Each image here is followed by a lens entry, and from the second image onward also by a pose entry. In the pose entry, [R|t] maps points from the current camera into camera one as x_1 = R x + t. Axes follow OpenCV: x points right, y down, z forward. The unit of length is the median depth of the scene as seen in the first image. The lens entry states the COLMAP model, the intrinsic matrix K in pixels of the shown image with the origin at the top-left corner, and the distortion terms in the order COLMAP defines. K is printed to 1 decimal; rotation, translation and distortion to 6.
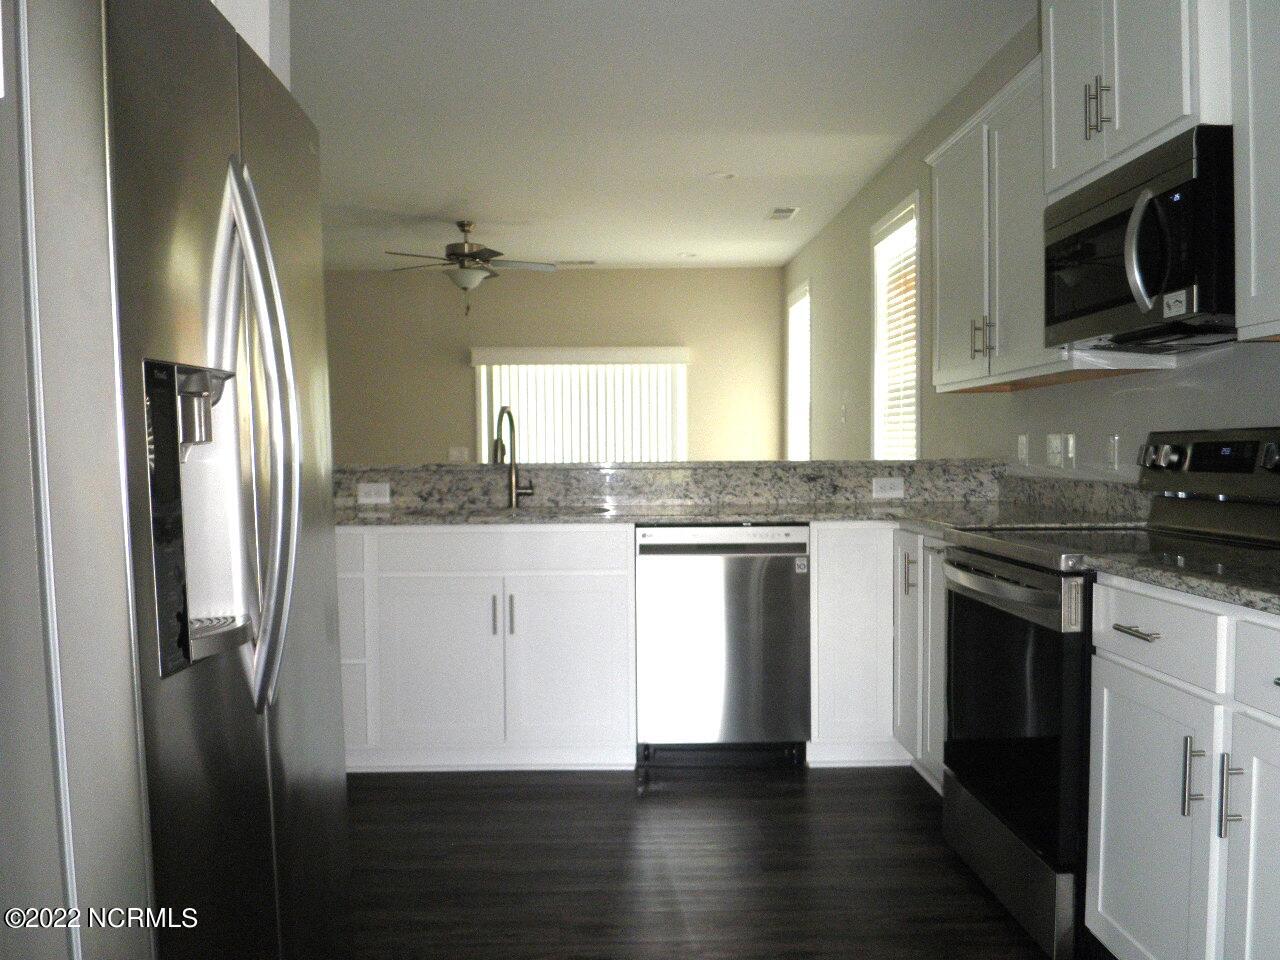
lens RADIAL K [[1027.4, 0, 640.0], [0, 1027.4, 503.2], [0, 0, 1]] dist [-0.000425, -0.098073]
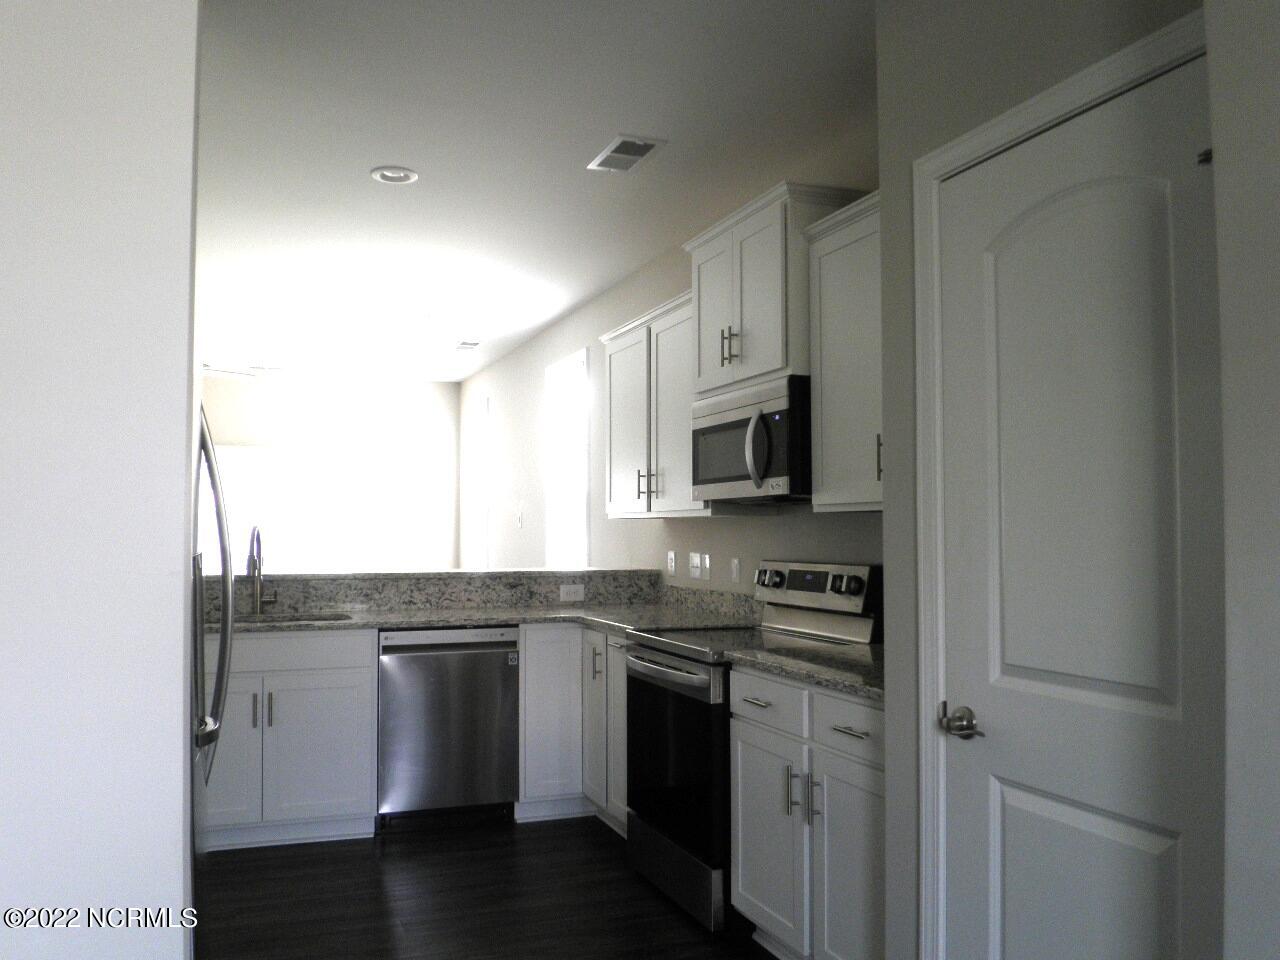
lens RADIAL K [[1028.1, 0, 640.0], [0, 1028.1, 480.0], [0, 0, 1]] dist [0.013361, -0.000268]
pose [[0.939549, 0.028982, 0.341185, -0.135293], [0.004565, 0.995263, -0.097112, -0.035302], [-0.342383, 0.092799, 0.934966, -0.261591]]
